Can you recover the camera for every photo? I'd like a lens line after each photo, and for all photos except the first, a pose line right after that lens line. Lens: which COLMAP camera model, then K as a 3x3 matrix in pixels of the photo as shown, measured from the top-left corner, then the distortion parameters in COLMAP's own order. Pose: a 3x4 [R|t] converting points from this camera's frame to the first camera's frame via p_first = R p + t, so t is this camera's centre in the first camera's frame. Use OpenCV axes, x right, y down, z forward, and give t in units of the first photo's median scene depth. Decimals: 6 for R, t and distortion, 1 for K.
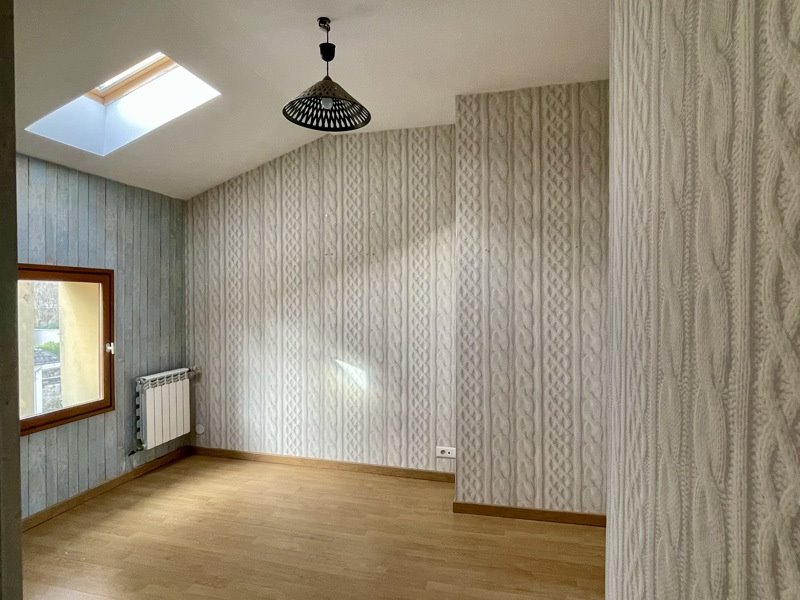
lens RADIAL K [[457.2, 0, 396.7], [0, 457.2, 302.7], [0, 0, 1]] dist [-0.003345, -0.000187]
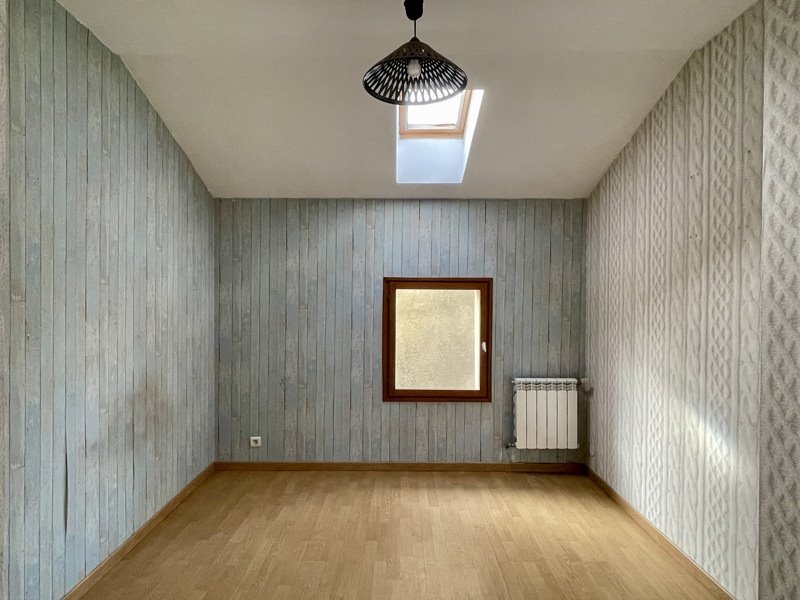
lens RADIAL K [[457.2, 0, 396.7], [0, 457.2, 302.7], [0, 0, 1]] dist [-0.003345, -0.000187]
pose [[0.251785, 0.002551, -0.967780, 0.382154], [-0.017713, 0.999841, -0.001973, -0.004039], [0.967621, 0.017639, 0.251790, 0.450066]]
